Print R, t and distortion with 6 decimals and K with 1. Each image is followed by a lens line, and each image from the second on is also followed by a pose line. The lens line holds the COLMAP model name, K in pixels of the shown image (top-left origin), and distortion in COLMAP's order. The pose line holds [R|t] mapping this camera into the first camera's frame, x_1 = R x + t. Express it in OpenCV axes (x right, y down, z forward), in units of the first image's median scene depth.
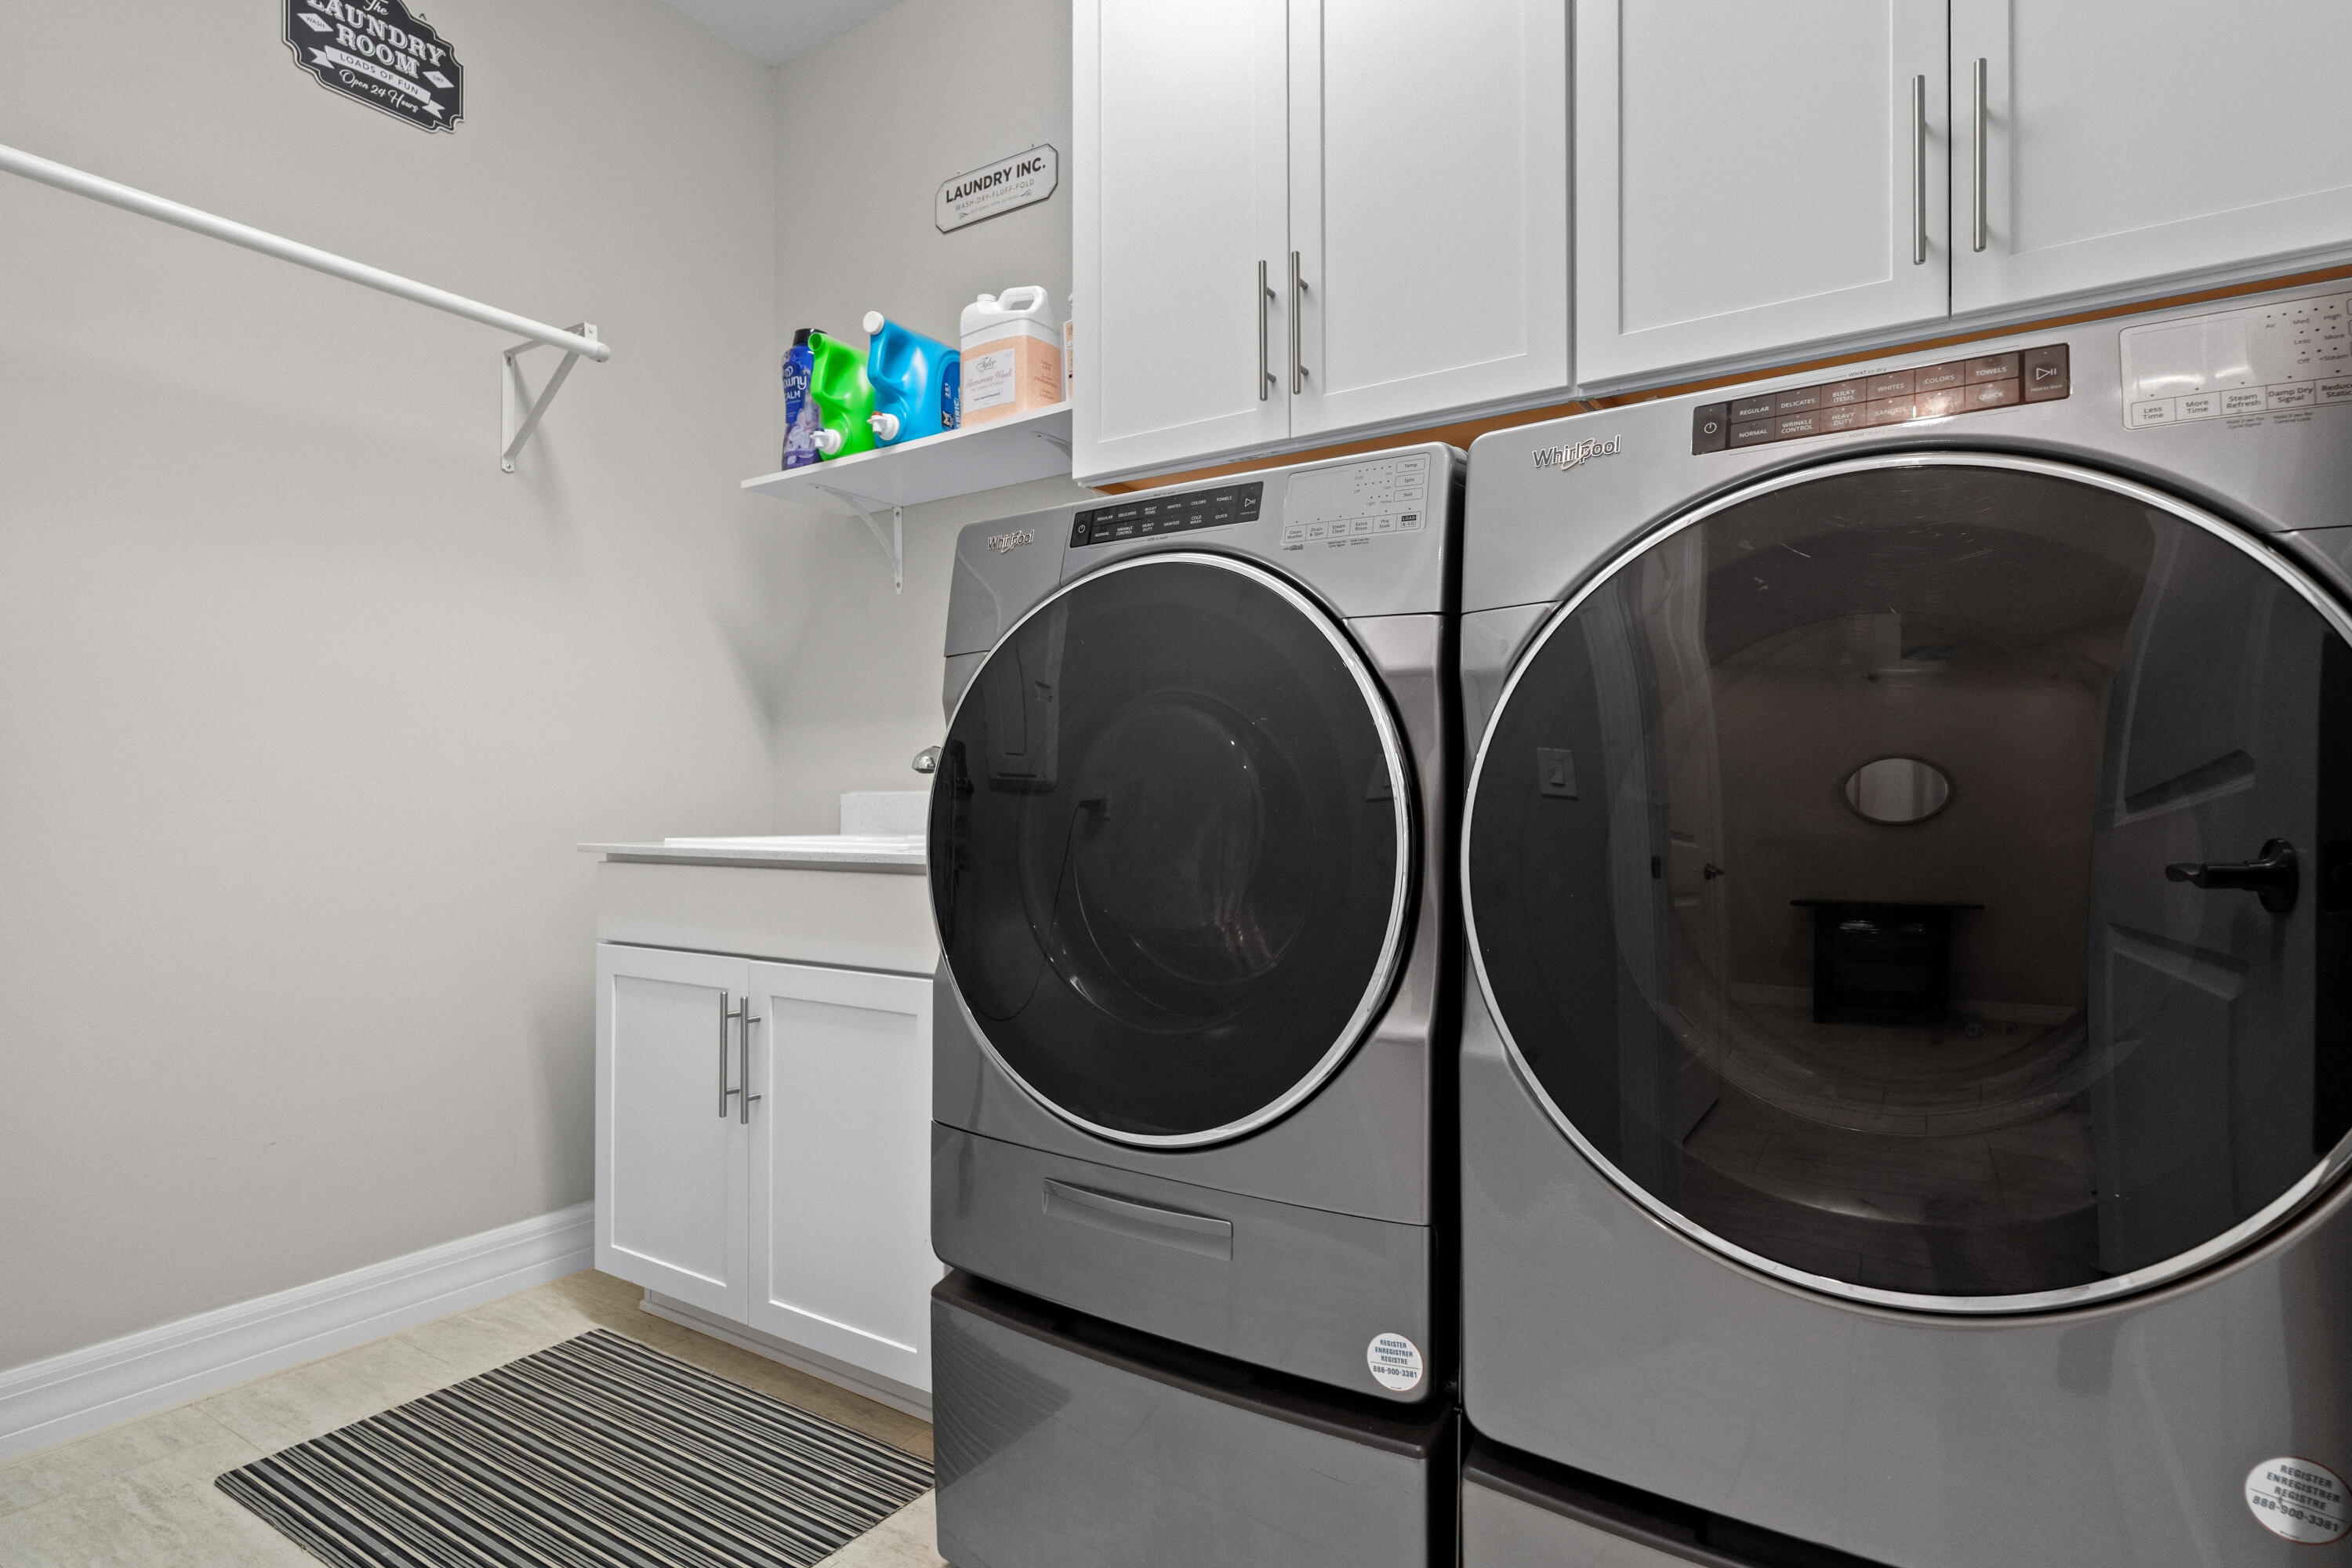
lens RADIAL K [[1217.4, 0, 1184.1], [0, 1217.4, 805.3], [0, 0, 1]] dist [-0.003132, -0.002697]
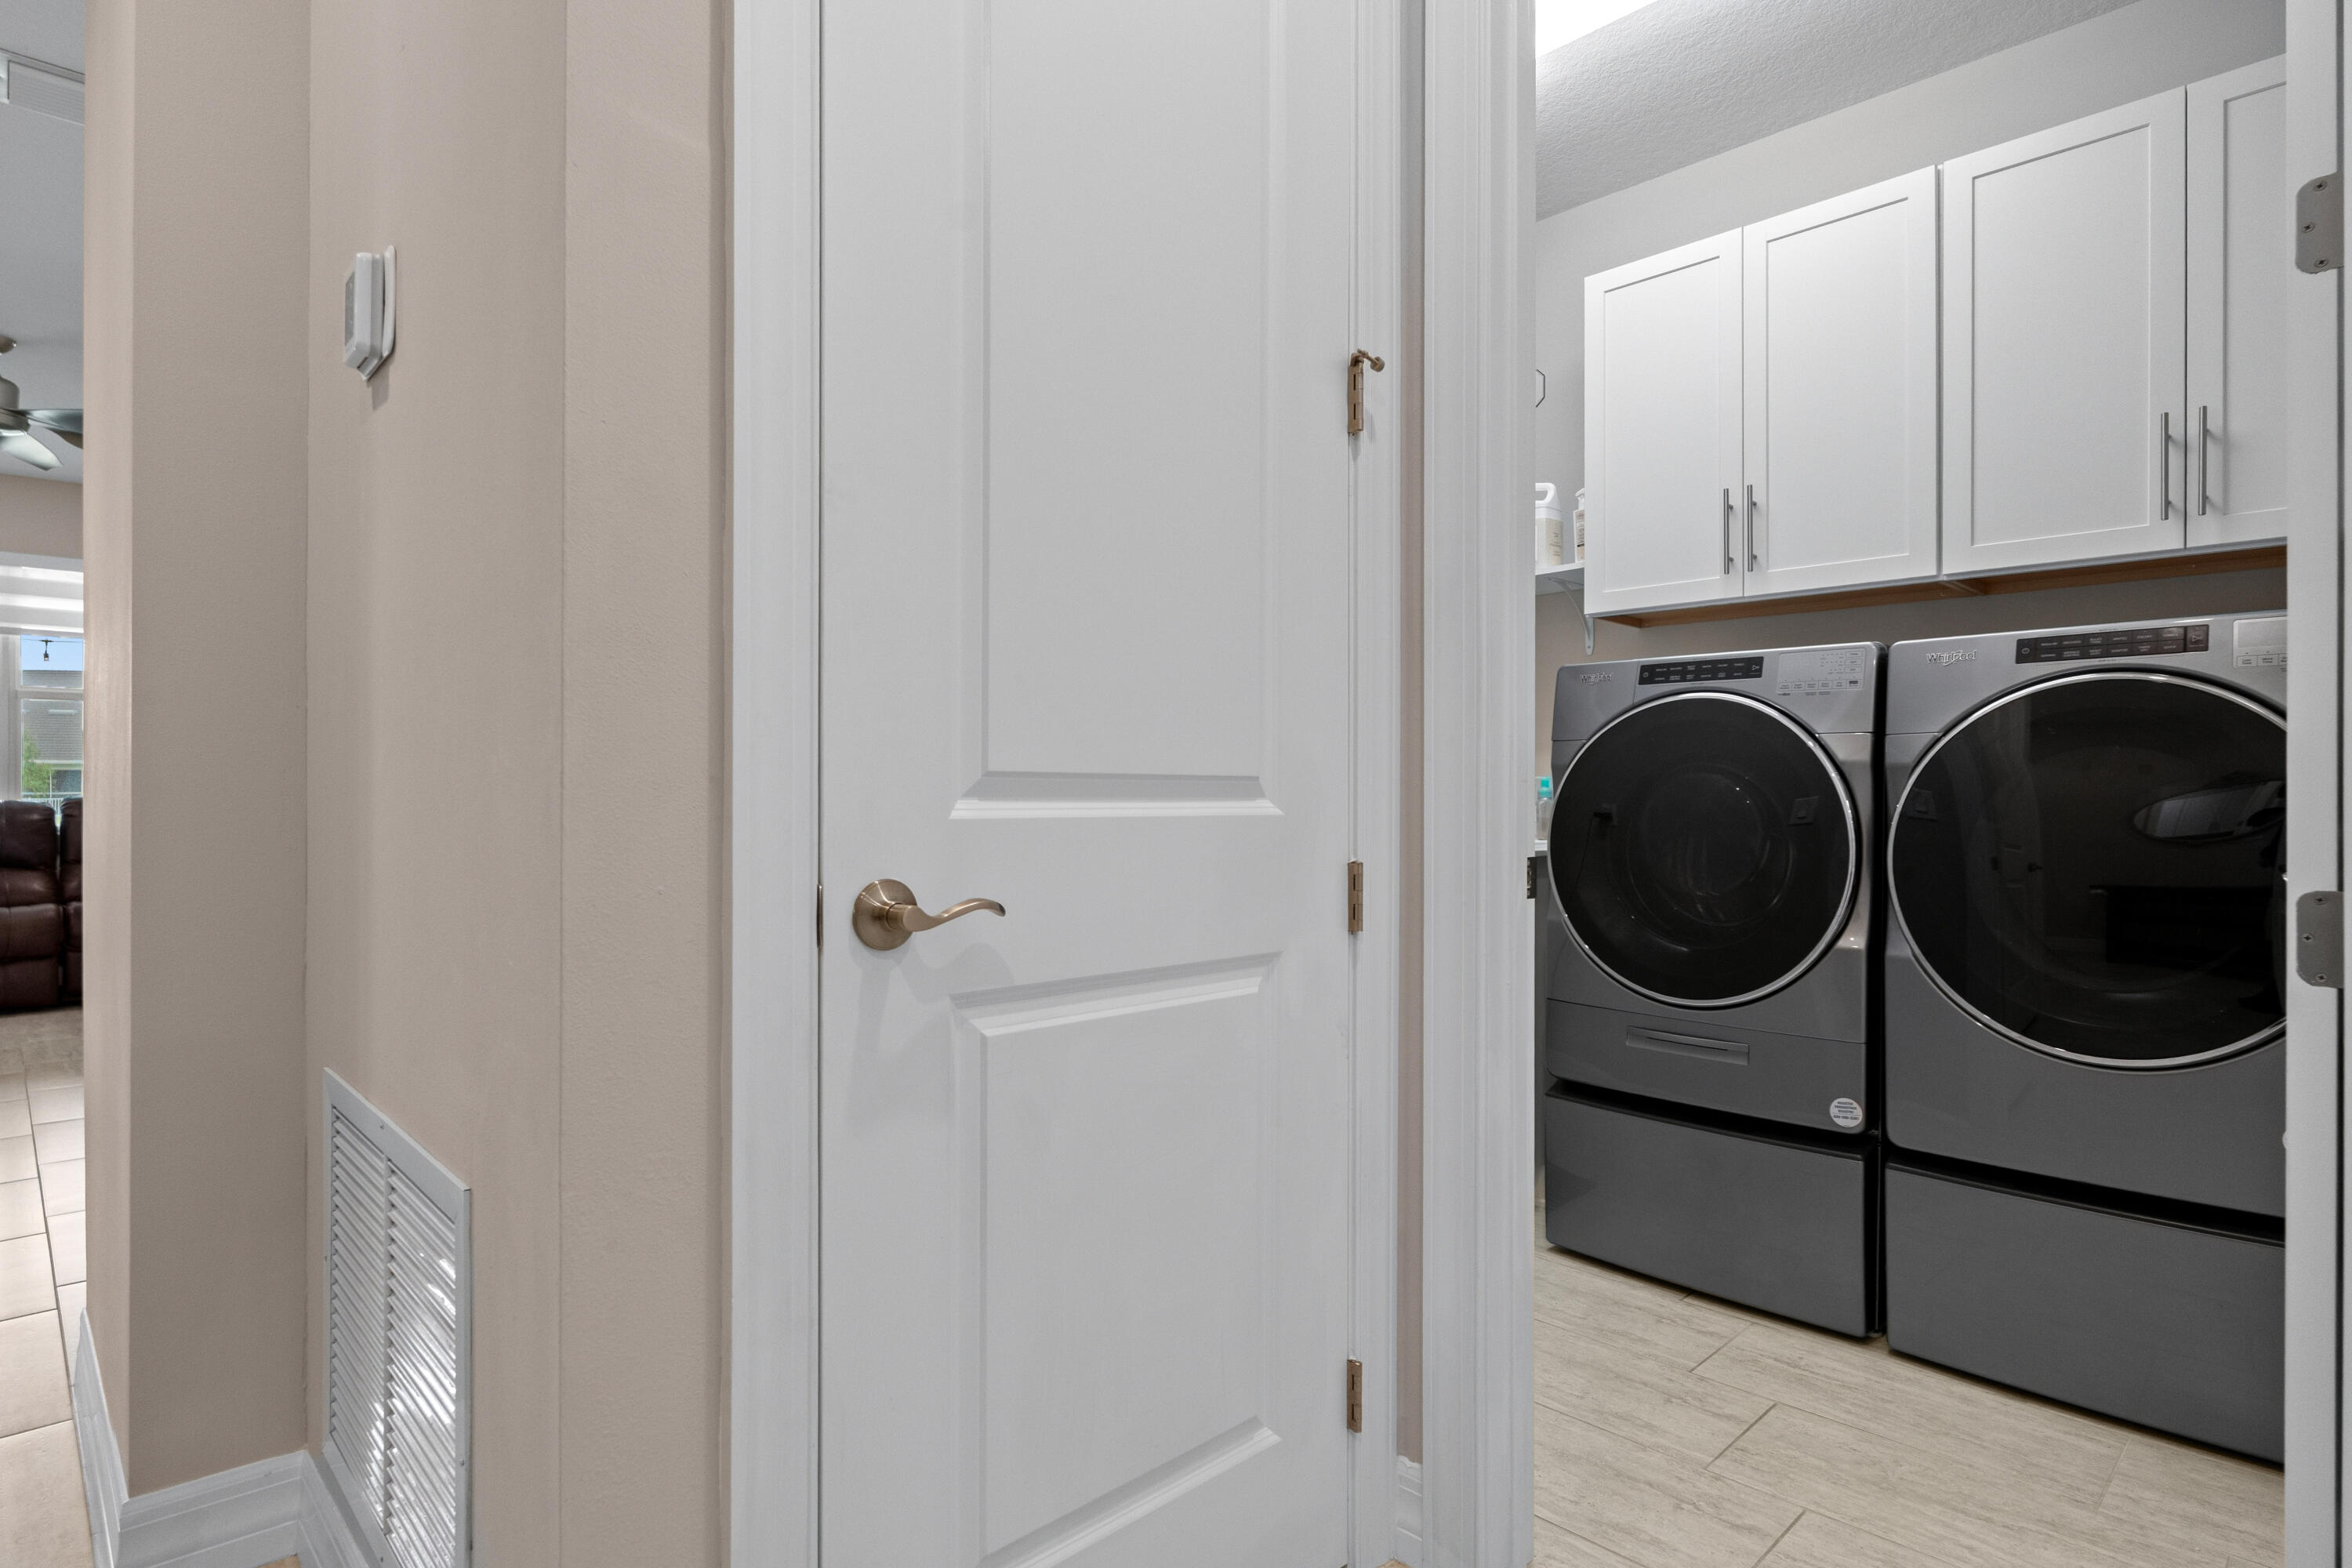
lens RADIAL K [[1217.4, 0, 1179.9], [0, 1217.4, 790.5], [0, 0, 1]] dist [-0.003132, -0.002697]
pose [[0.975844, 0.002419, -0.218454, -0.419423], [-0.002871, 0.999994, -0.001755, -0.053322], [0.218448, 0.002340, 0.975846, -1.076358]]
